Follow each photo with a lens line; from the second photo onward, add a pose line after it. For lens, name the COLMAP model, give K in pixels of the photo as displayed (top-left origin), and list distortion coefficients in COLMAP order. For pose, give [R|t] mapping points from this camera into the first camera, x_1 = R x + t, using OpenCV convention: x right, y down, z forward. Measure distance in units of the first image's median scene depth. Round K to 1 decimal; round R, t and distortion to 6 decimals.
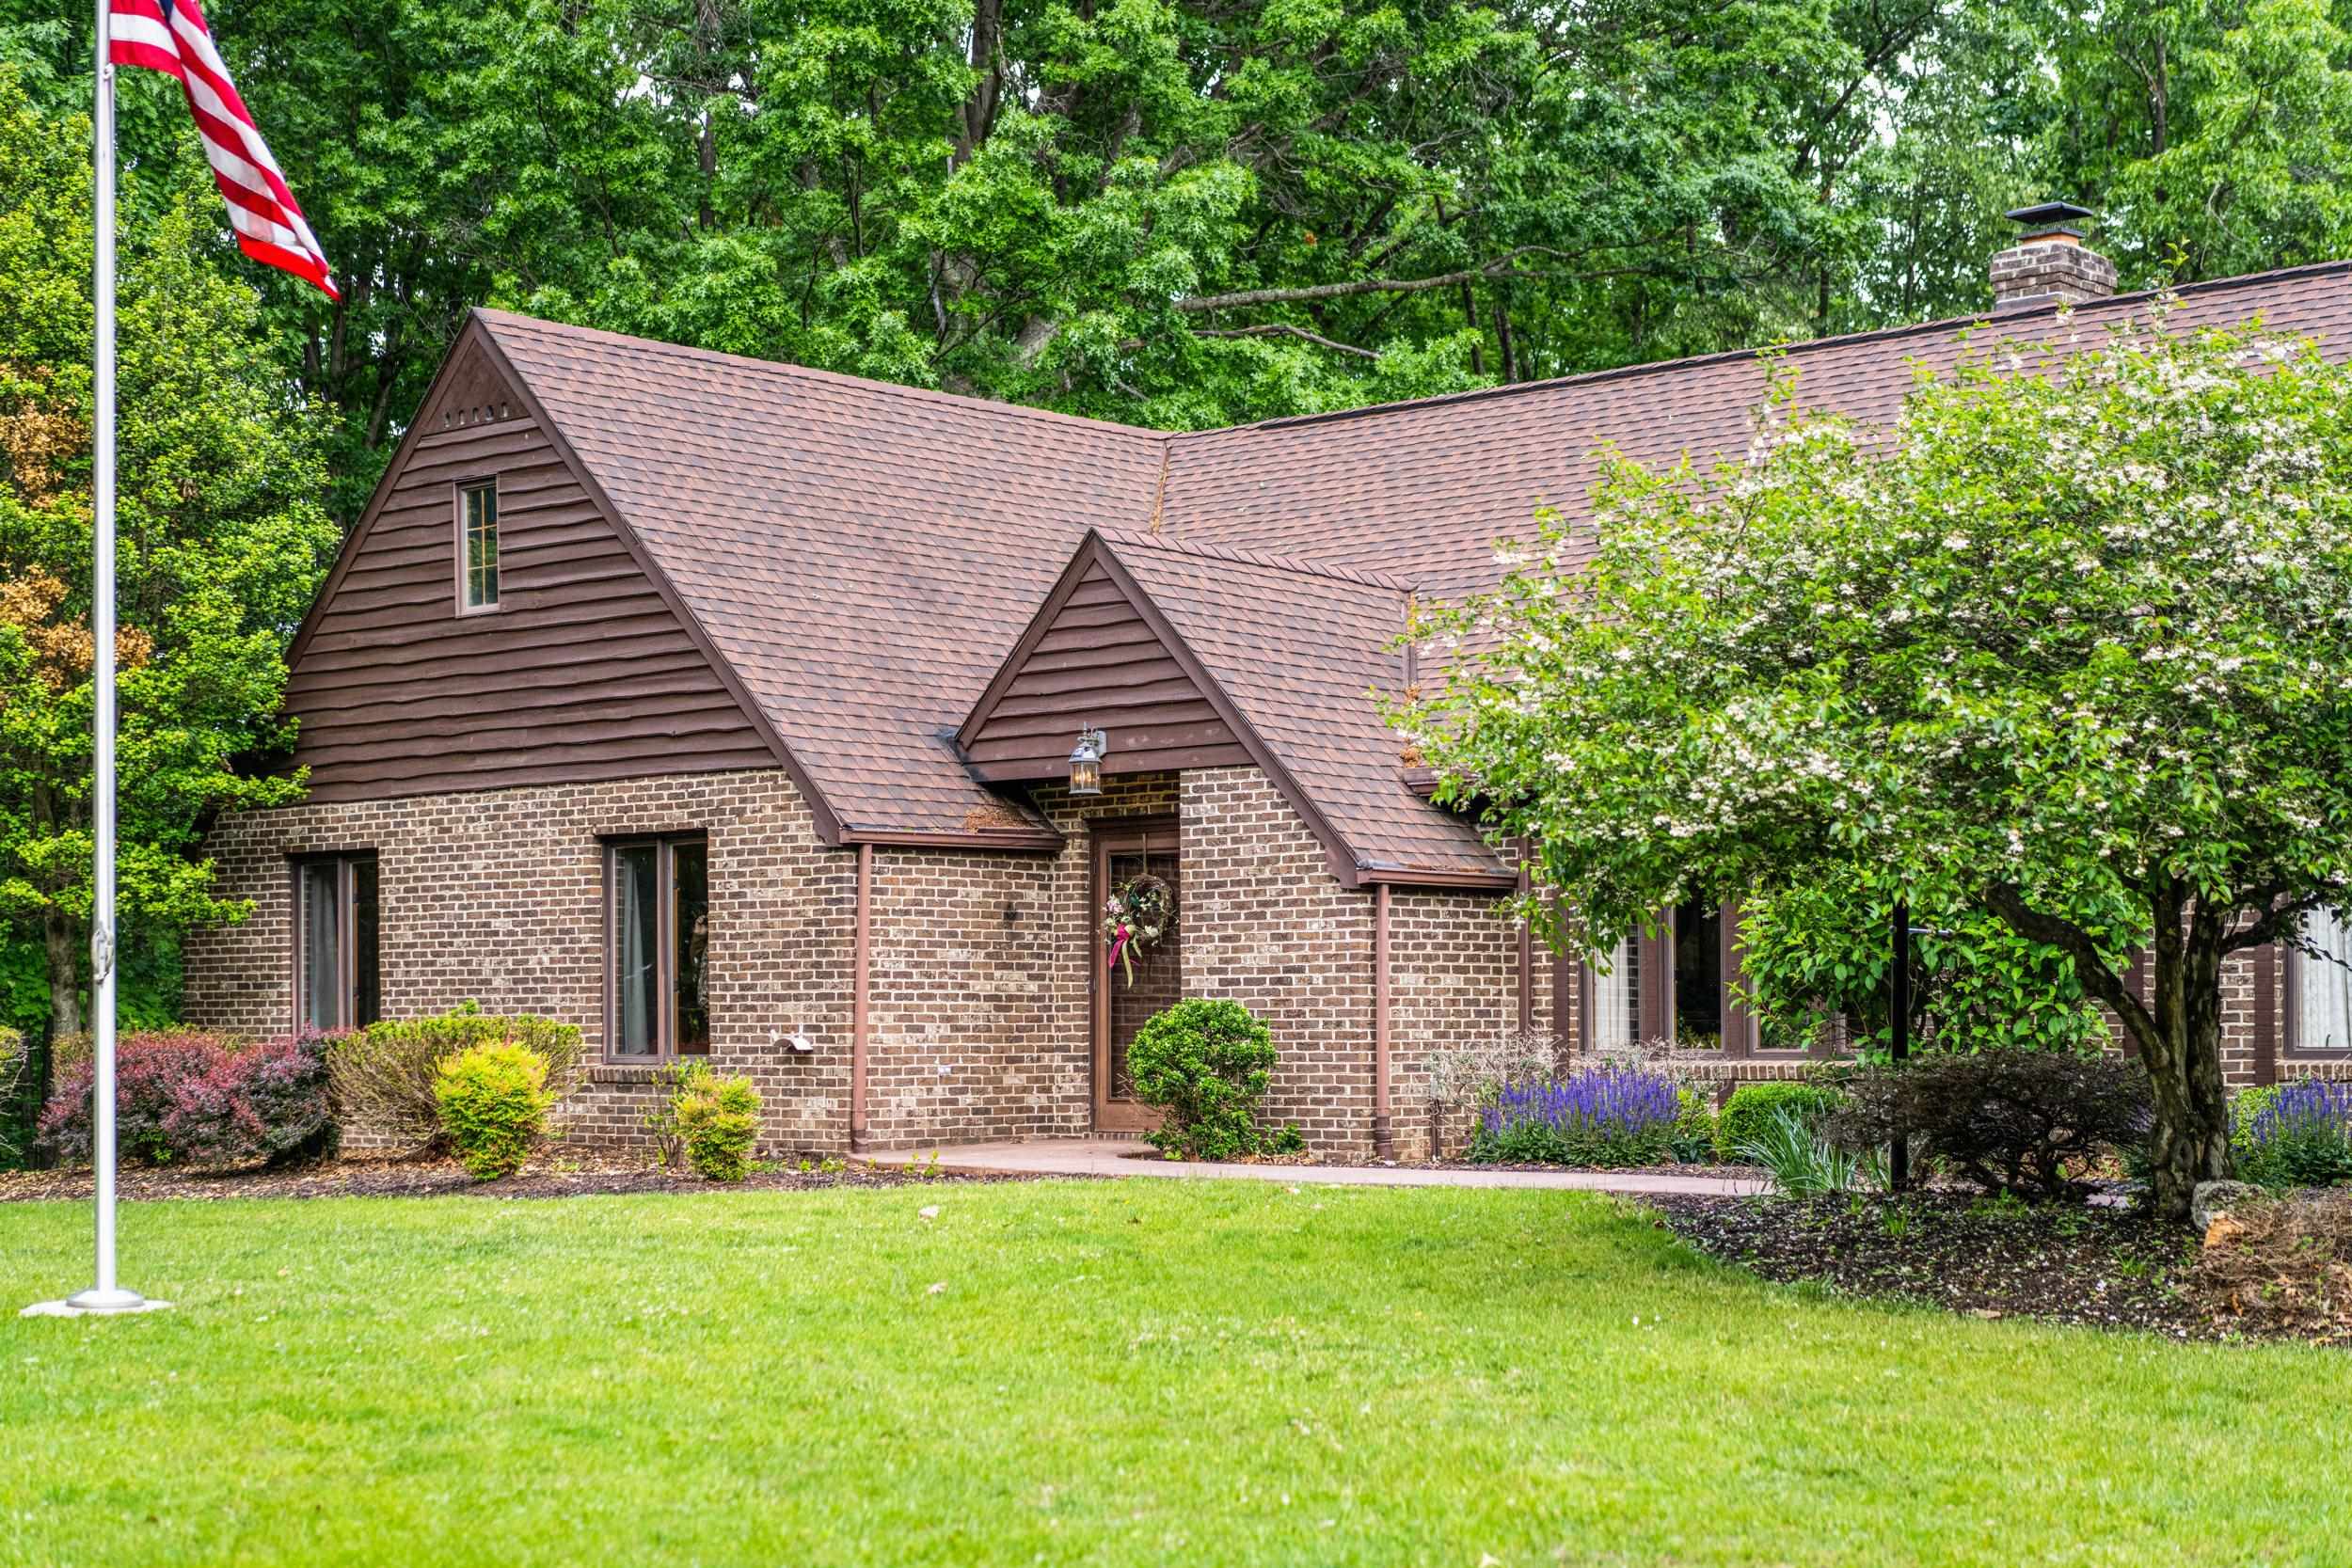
lens RADIAL K [[3690.4, 0, 1180.1], [0, 3690.4, 1002.4], [0, 0, 1]] dist [-0.012619, 0.036039]
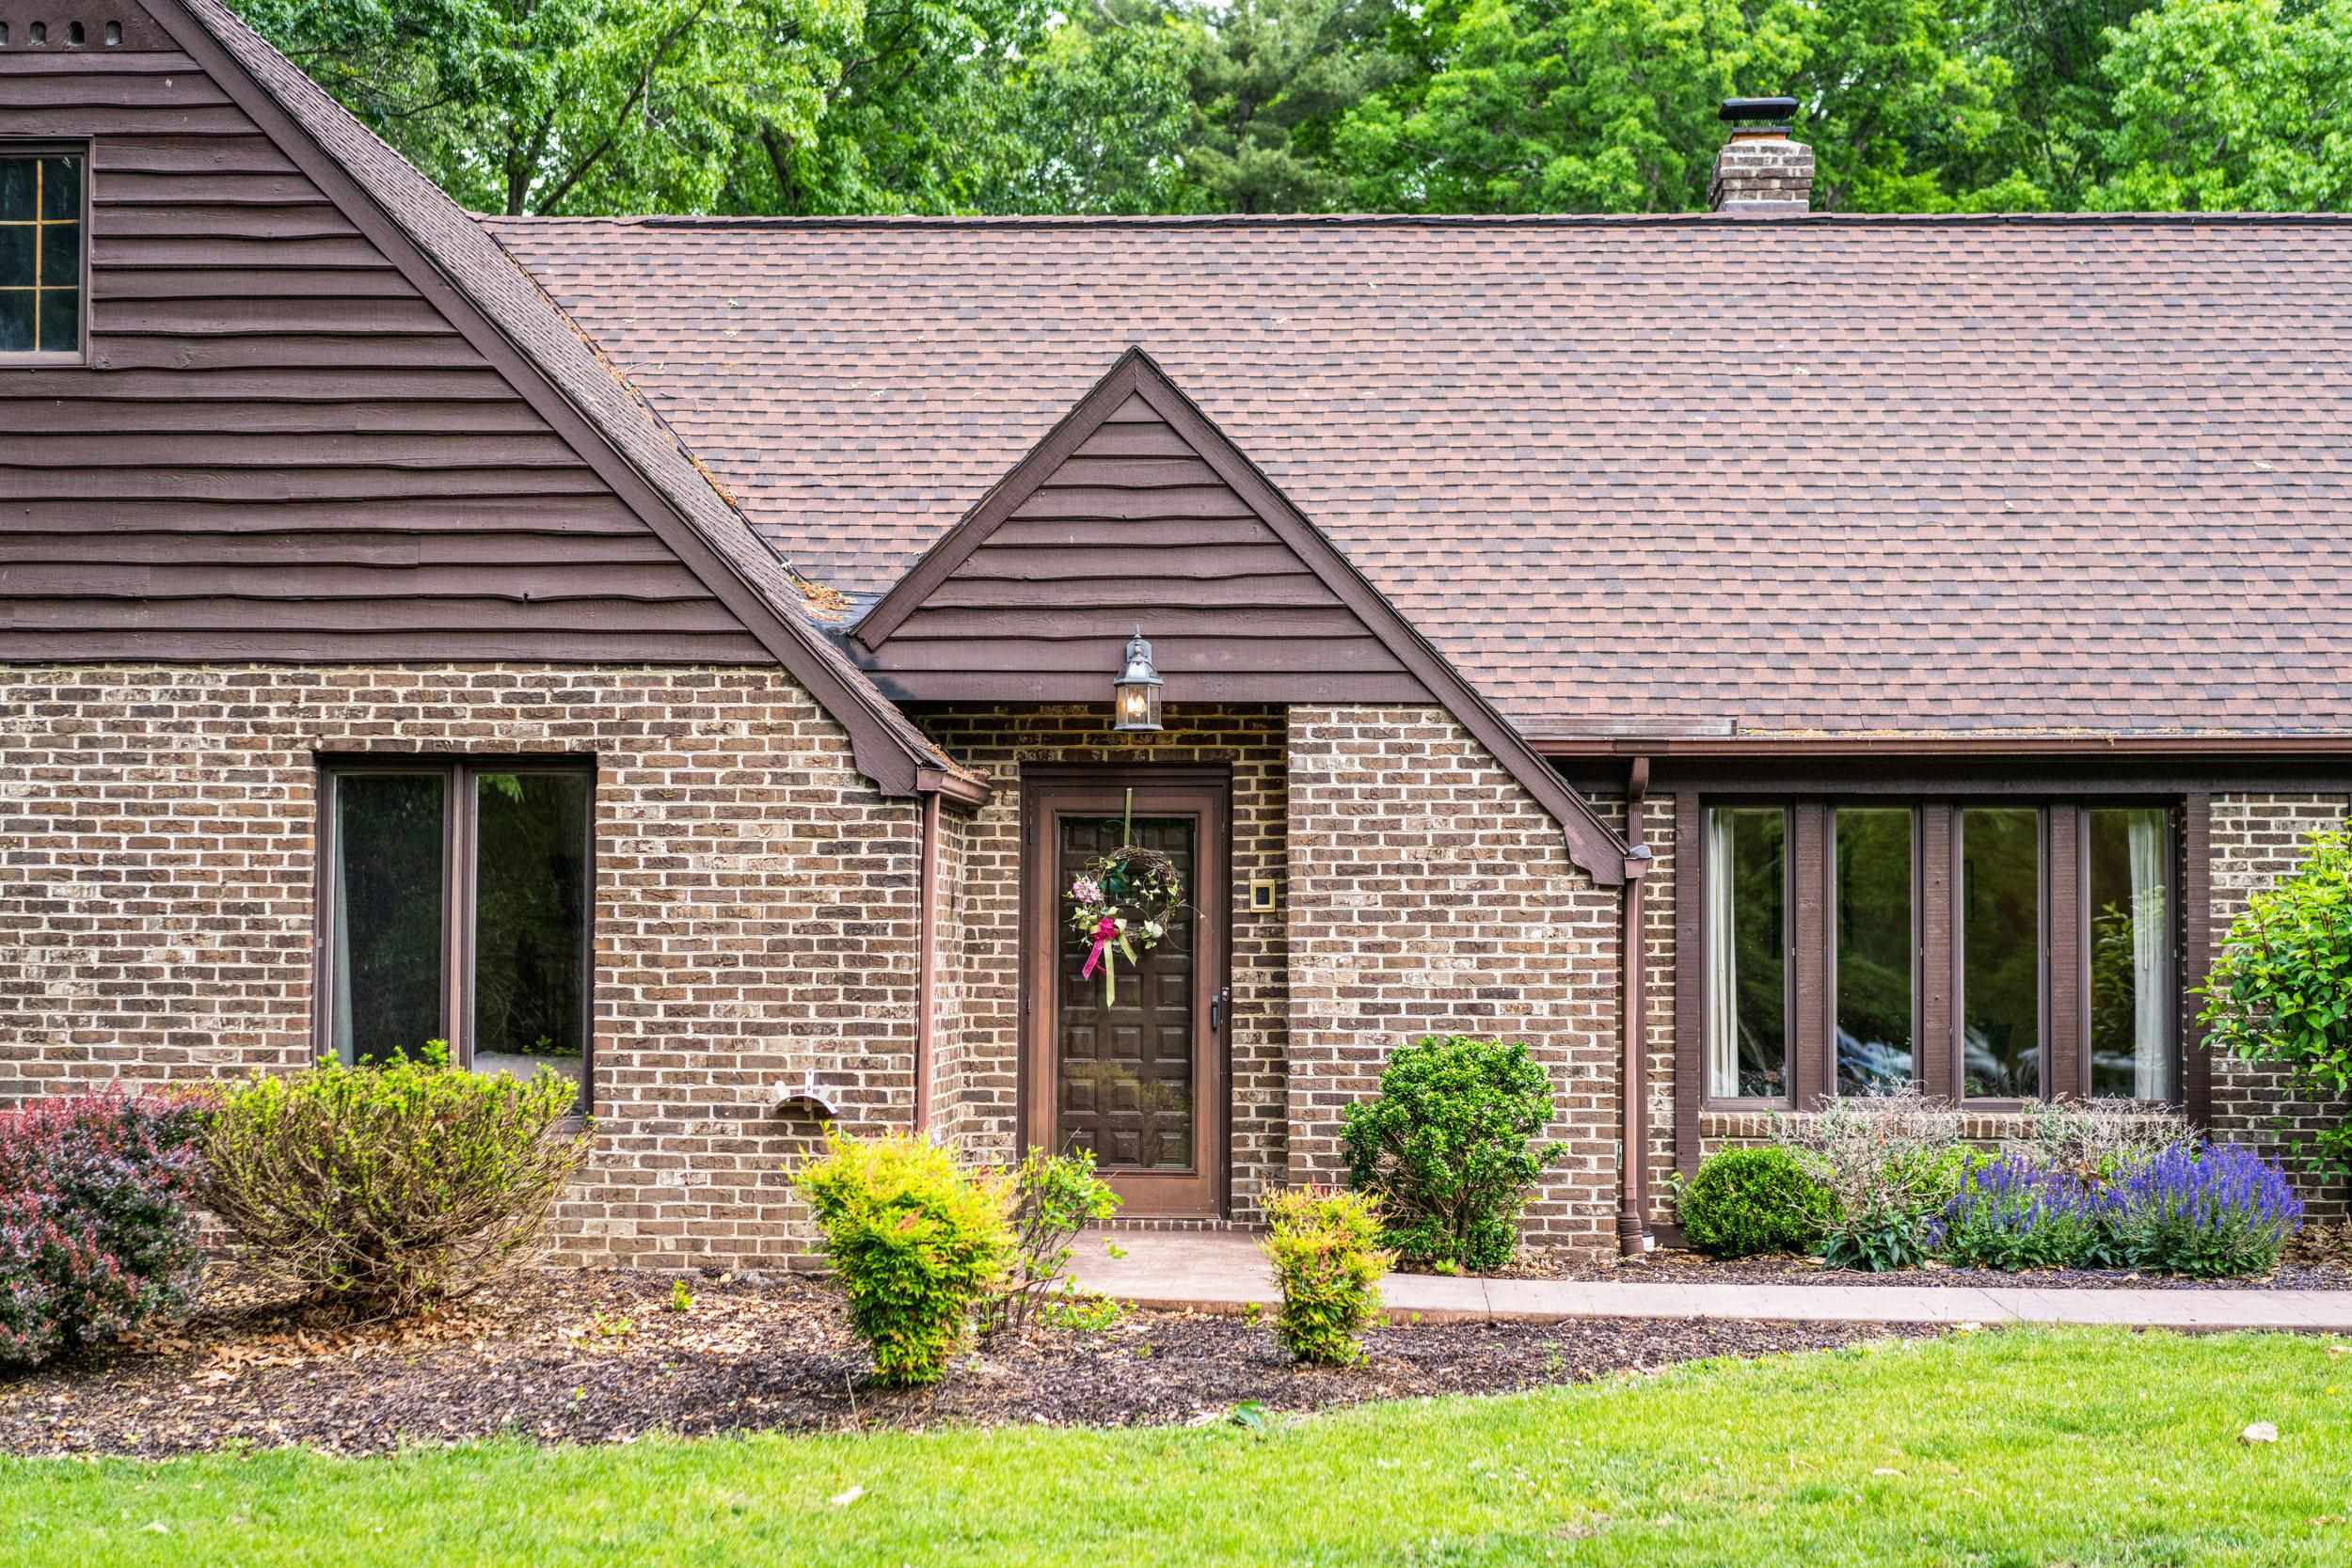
lens RADIAL K [[3621.4, 0, 1171.2], [0, 3621.4, 743.9], [0, 0, 1]] dist [0.004056, -0.116031]
pose [[0.779913, 0.046481, 0.624159, -0.439748], [-0.016085, 0.998398, -0.054252, -0.017345], [-0.625681, 0.032272, 0.779411, 0.468673]]
